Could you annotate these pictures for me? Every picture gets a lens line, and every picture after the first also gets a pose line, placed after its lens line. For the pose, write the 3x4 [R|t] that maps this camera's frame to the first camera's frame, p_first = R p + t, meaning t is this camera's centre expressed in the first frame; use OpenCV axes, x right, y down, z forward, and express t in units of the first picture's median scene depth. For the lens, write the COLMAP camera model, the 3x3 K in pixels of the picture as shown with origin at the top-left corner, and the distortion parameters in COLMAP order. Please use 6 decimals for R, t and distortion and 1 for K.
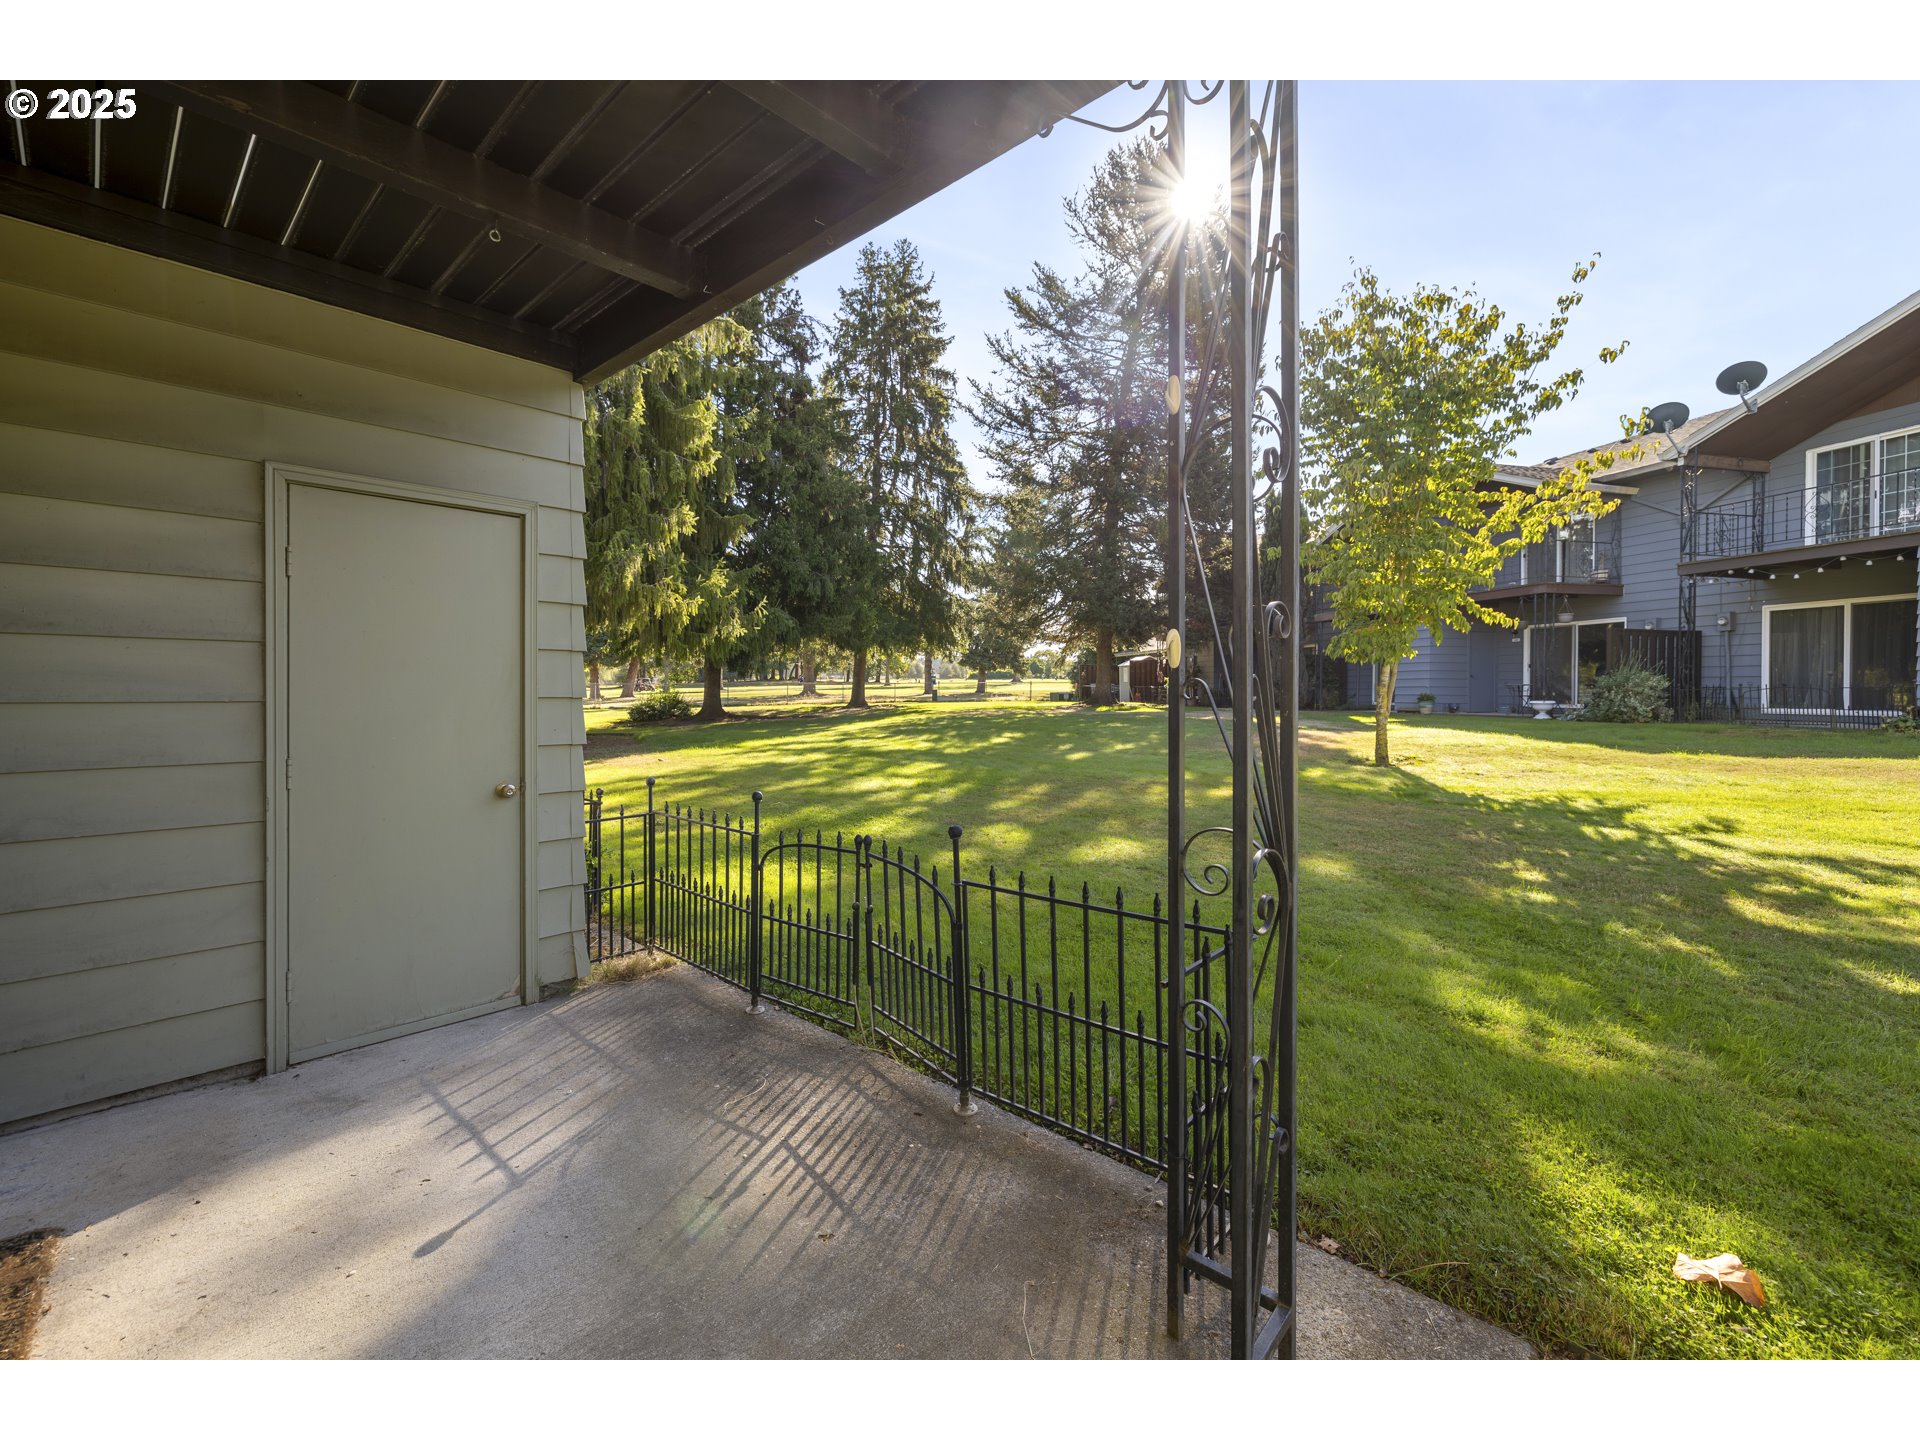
lens RADIAL K [[817.3, 0, 933.3], [0, 817.3, 712.4], [0, 0, 1]] dist [-0.000880, -0.000079]
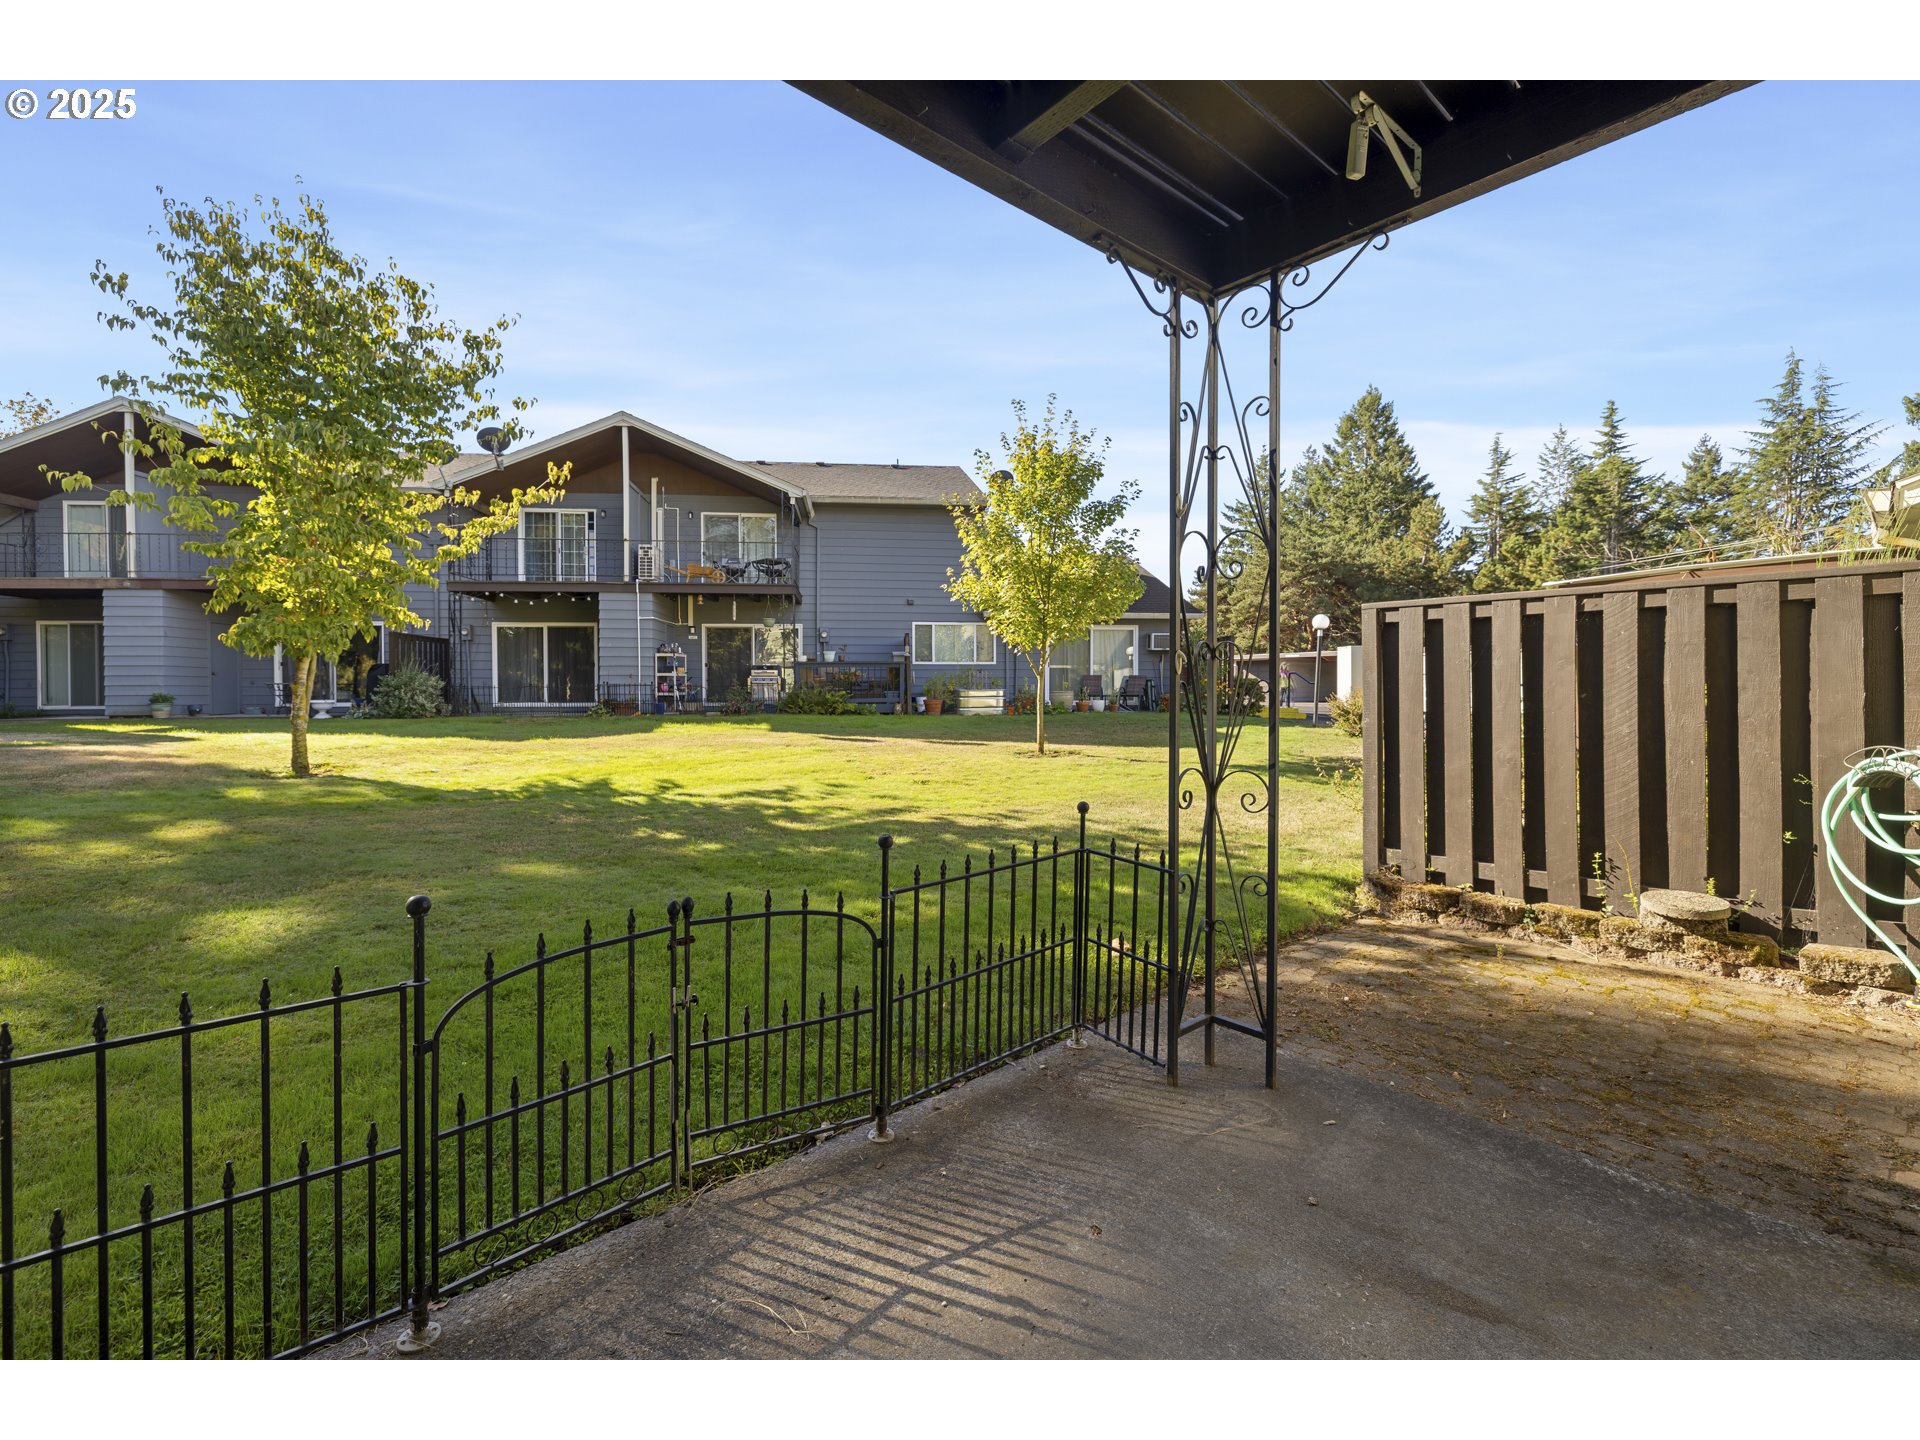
lens RADIAL K [[817.3, 0, 955.6], [0, 817.3, 687.3], [0, 0, 1]] dist [-0.000880, -0.000079]
pose [[0.100093, 0.001576, 0.994977, -0.243196], [0.026871, 0.999630, -0.004287, -0.006982], [-0.994615, 0.027166, 0.100014, 0.220621]]
